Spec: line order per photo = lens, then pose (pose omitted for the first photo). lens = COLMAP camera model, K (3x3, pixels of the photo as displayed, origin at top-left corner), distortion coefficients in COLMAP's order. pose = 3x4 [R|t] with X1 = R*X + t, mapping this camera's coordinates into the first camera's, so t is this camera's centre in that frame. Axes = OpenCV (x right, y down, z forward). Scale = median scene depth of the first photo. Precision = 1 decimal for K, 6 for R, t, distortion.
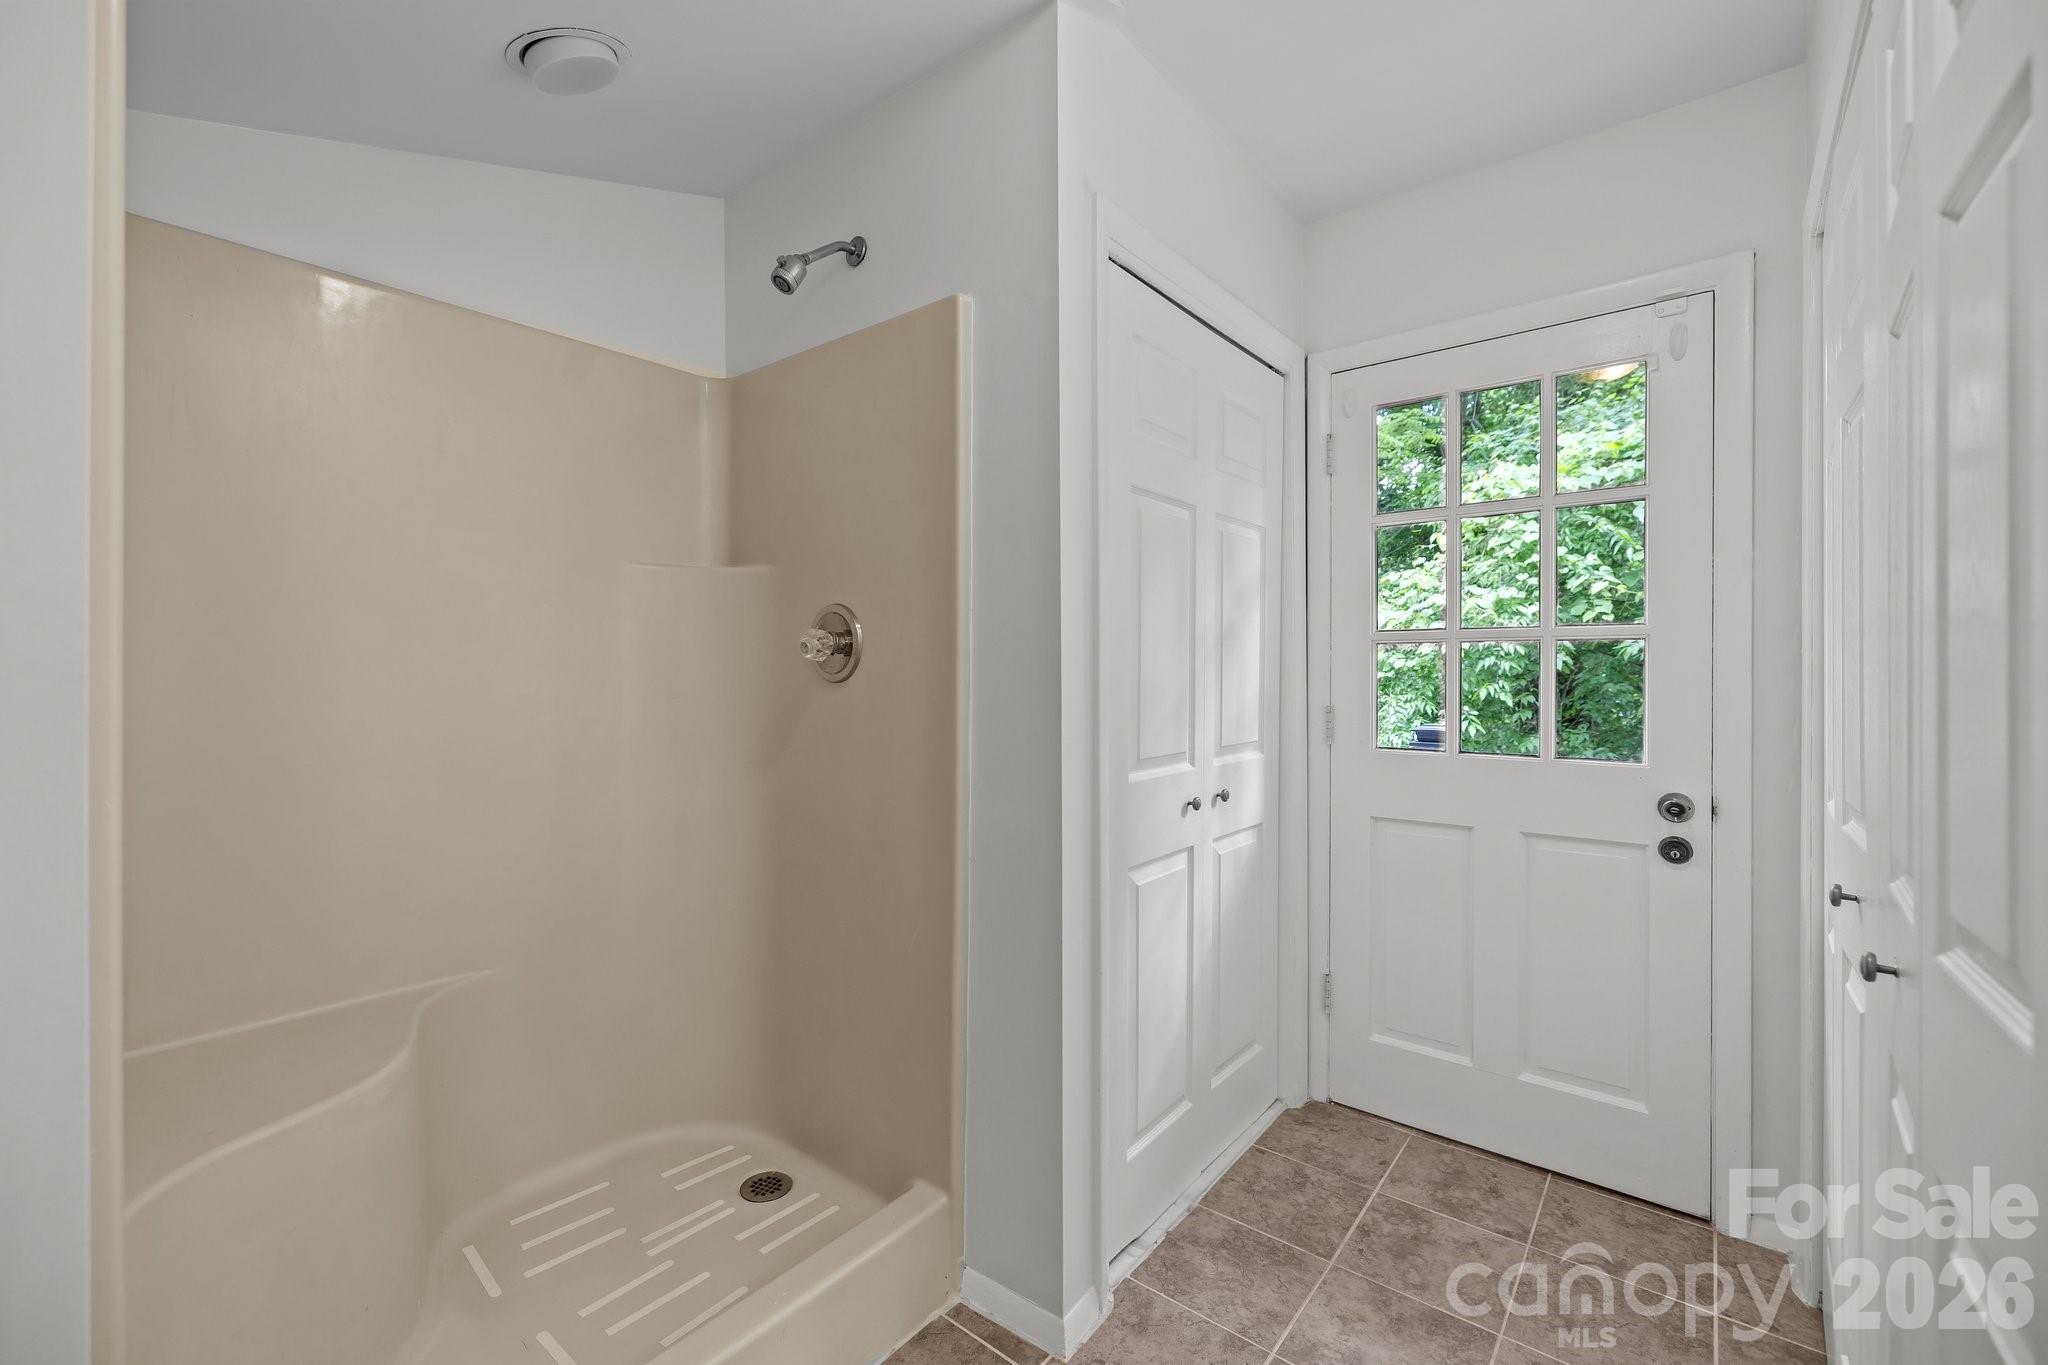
lens RADIAL K [[861.1, 0, 972.9], [0, 861.1, 693.6], [0, 0, 1]] dist [-0.001546, -0.000124]
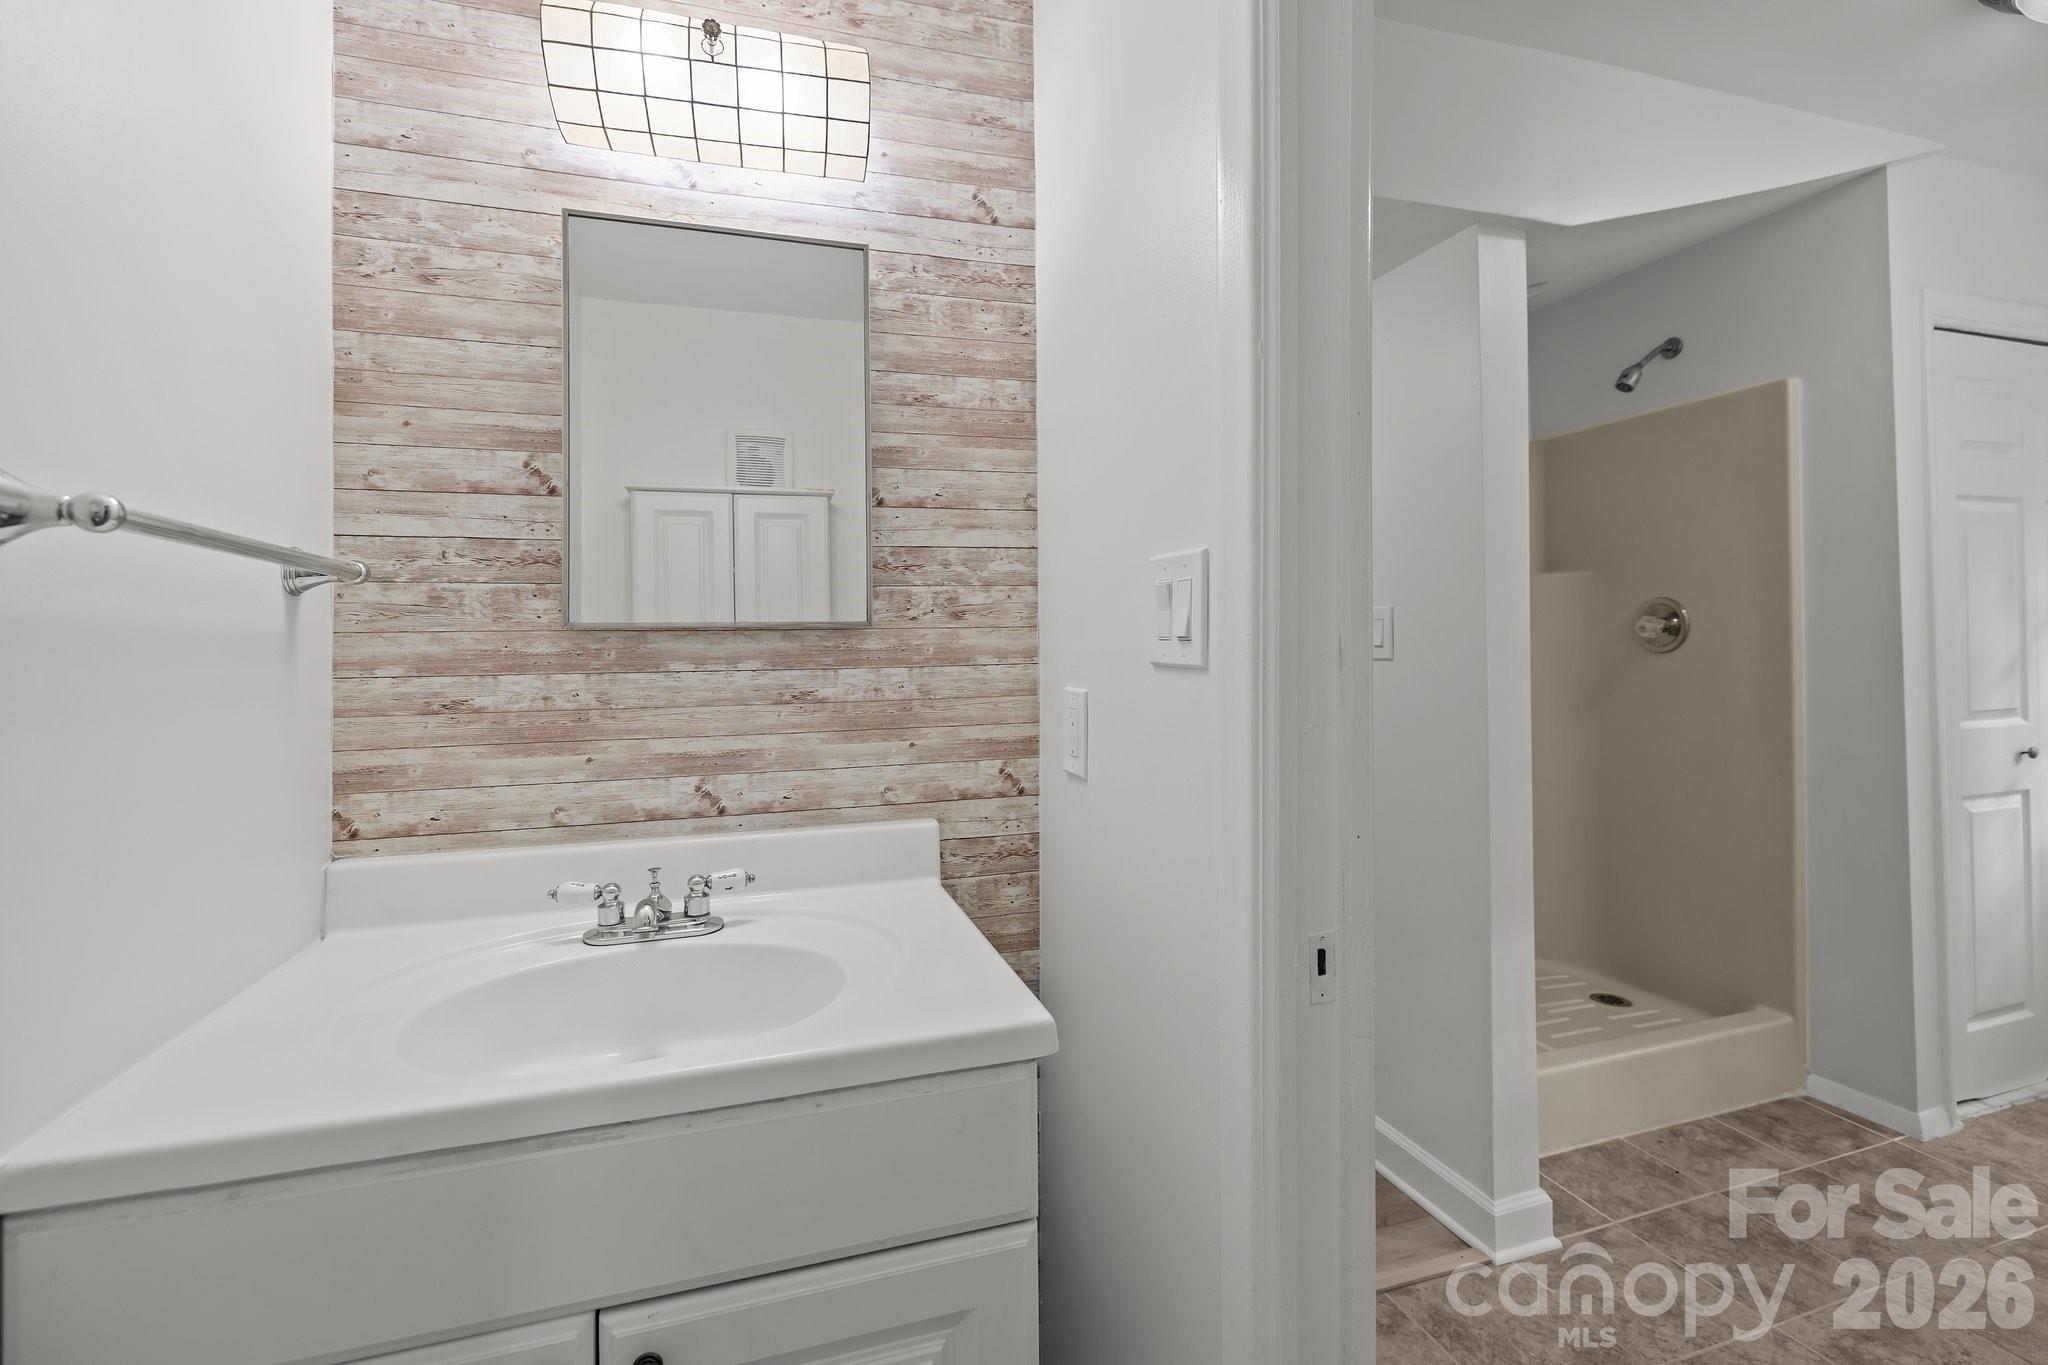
lens RADIAL K [[866.7, 0, 1013.6], [0, 866.7, 648.7], [0, 0, 1]] dist [0.000689, -0.000147]
pose [[0.848987, -0.015428, -0.528189, -0.332680], [0.005587, 0.999780, -0.020224, 0.003787], [0.528385, 0.014219, 0.848886, -0.835034]]
